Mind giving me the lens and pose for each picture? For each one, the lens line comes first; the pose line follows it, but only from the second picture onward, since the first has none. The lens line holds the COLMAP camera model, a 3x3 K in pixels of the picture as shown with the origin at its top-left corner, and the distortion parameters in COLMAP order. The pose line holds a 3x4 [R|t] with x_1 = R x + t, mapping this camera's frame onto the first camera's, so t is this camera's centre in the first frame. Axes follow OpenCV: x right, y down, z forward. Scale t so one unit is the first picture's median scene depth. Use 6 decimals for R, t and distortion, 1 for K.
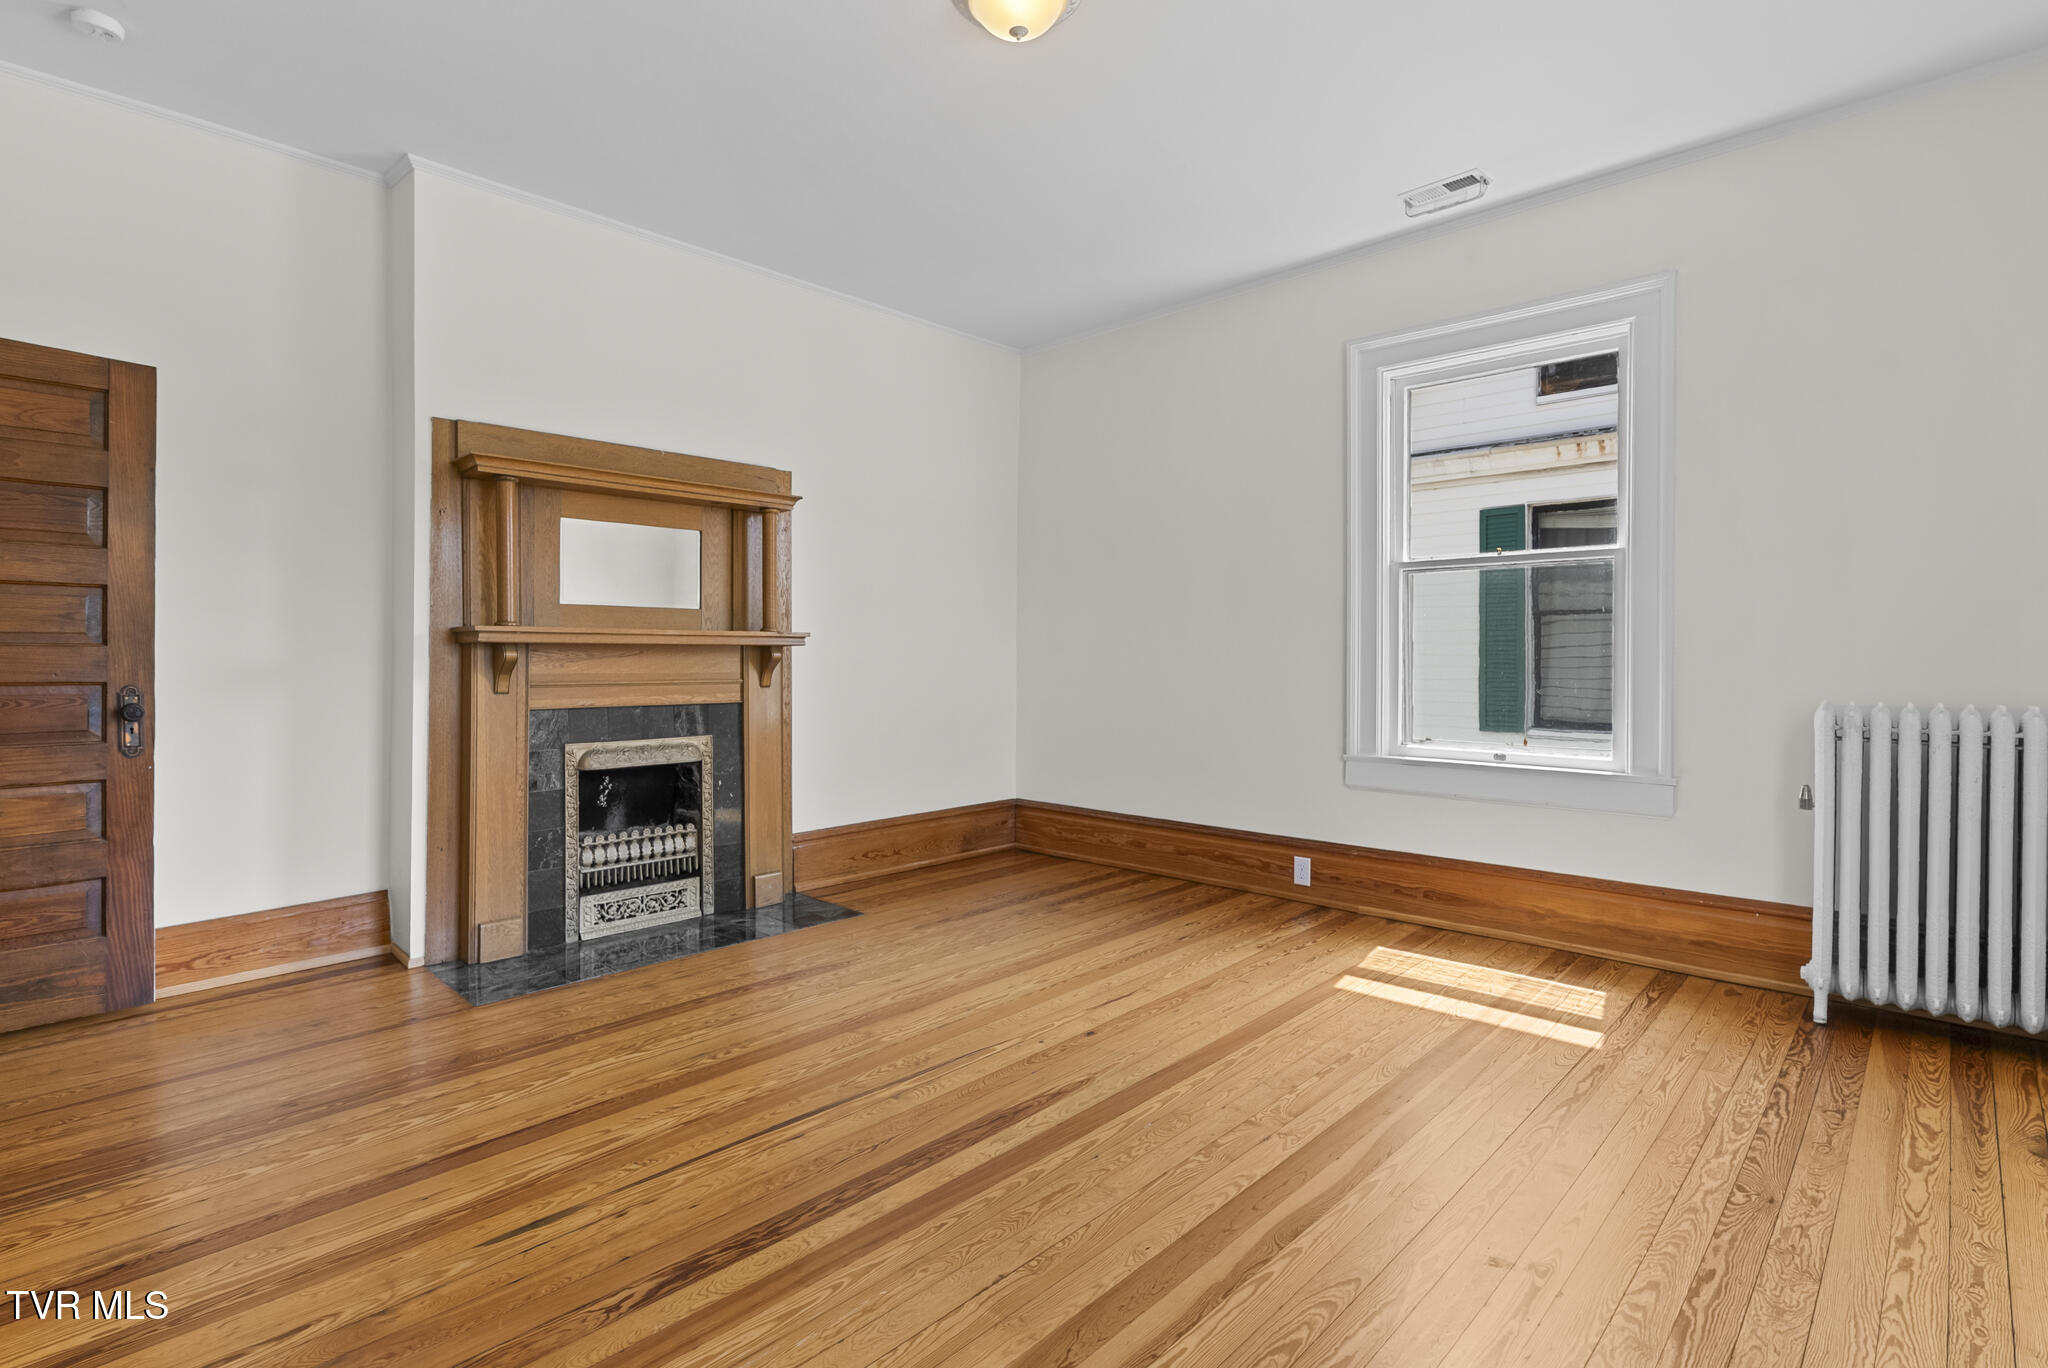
lens RADIAL K [[984.7, 0, 1032.1], [0, 984.7, 667.3], [0, 0, 1]] dist [0.001867, 0.000476]
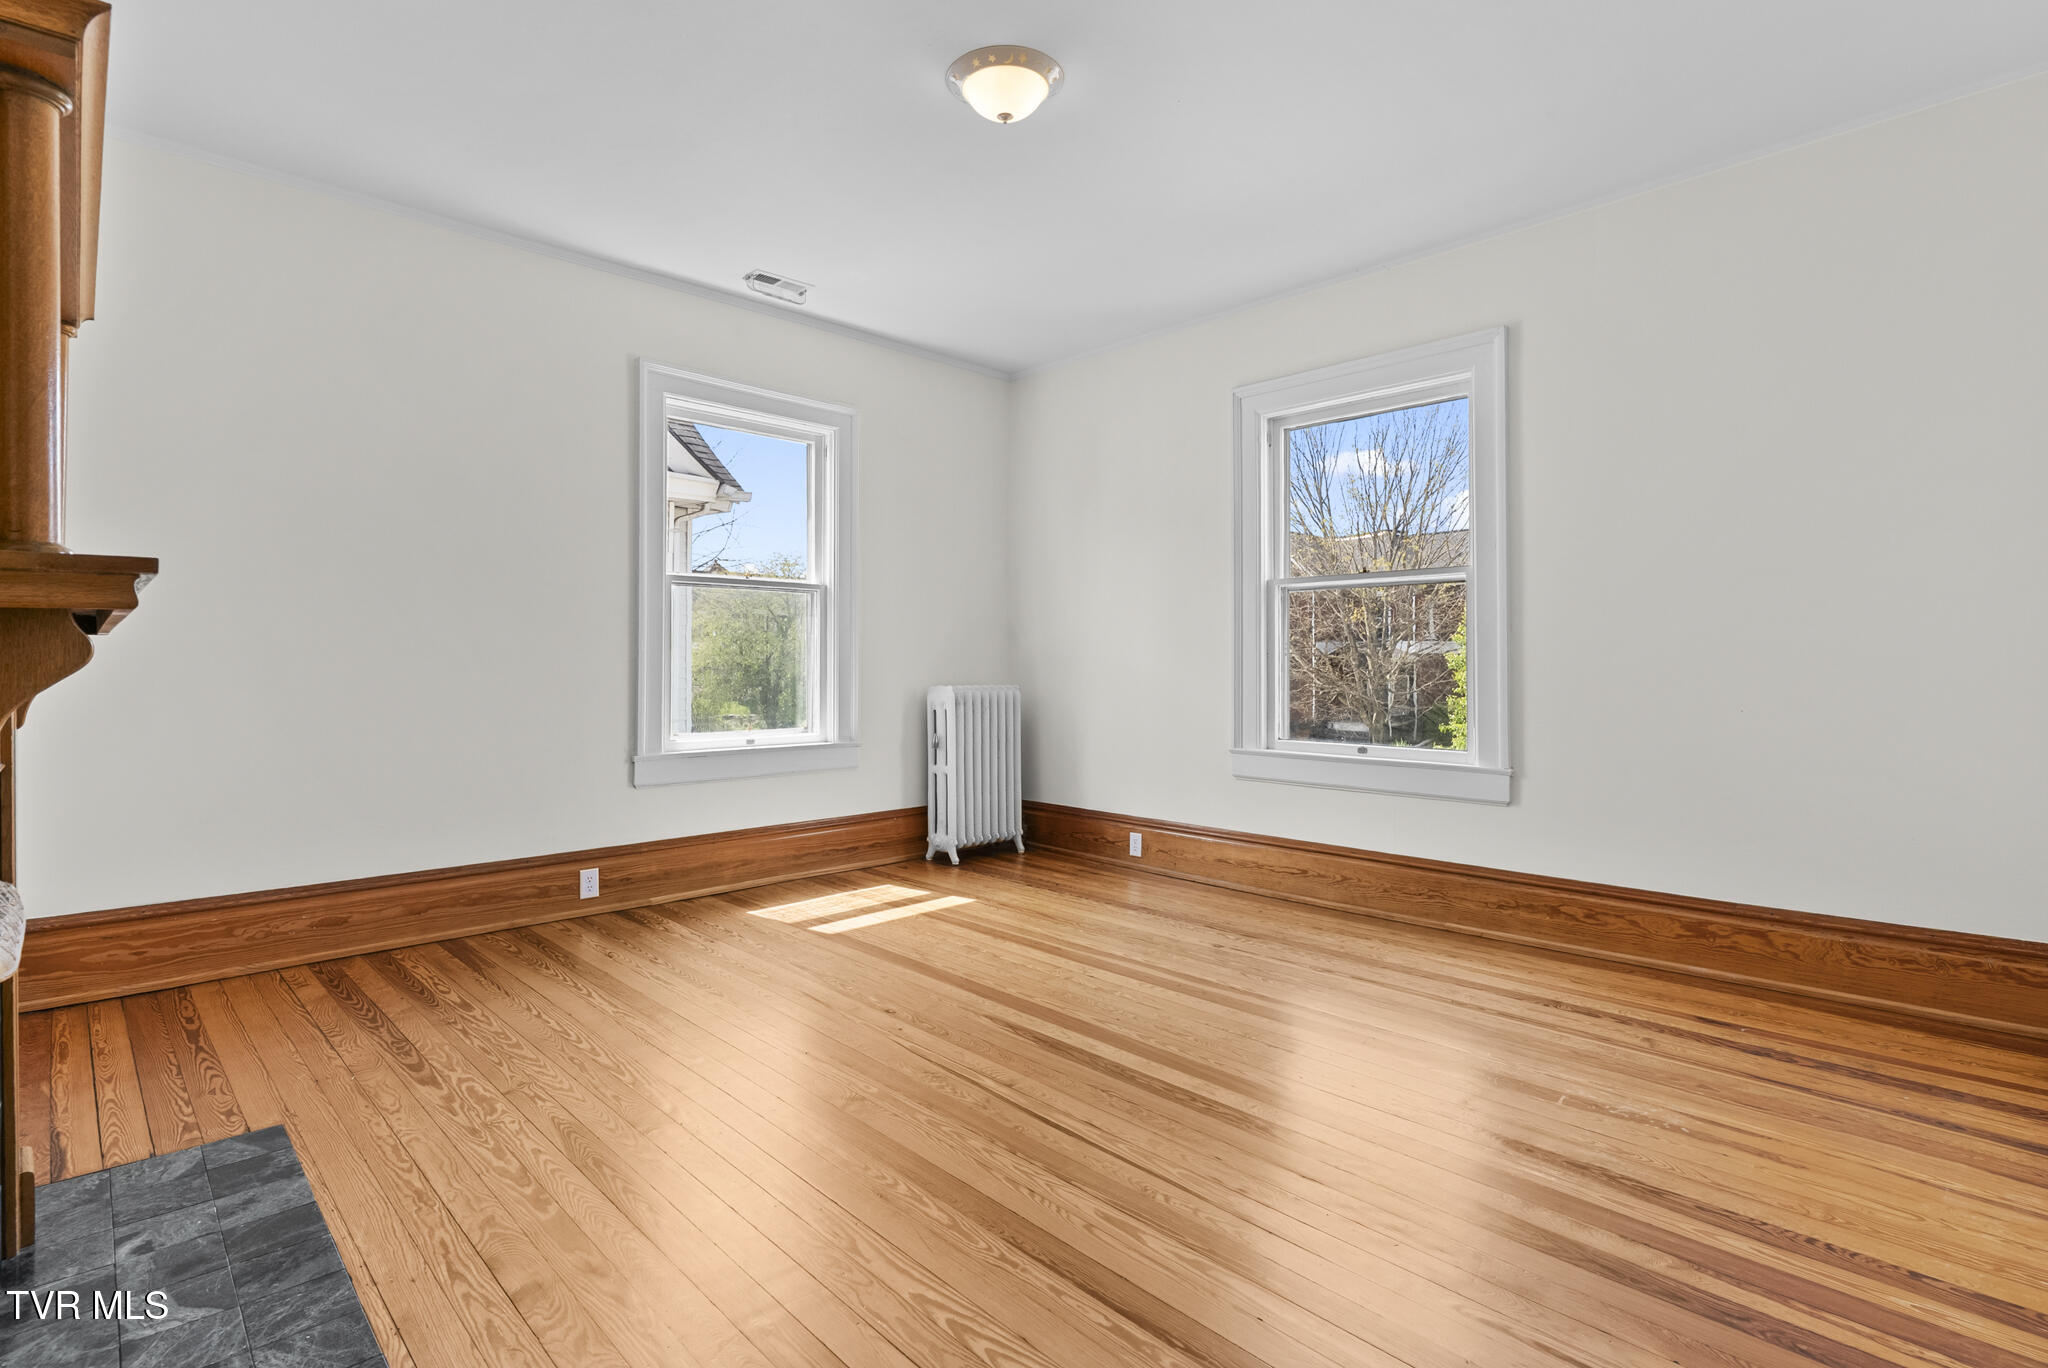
lens RADIAL K [[984.7, 0, 1032.1], [0, 984.7, 667.3], [0, 0, 1]] dist [0.001867, 0.000476]
pose [[0.041811, -0.002062, 0.999123, -1.105528], [0.009523, 0.999953, 0.001665, -0.000369], [-0.999080, 0.009445, 0.041829, 0.885307]]
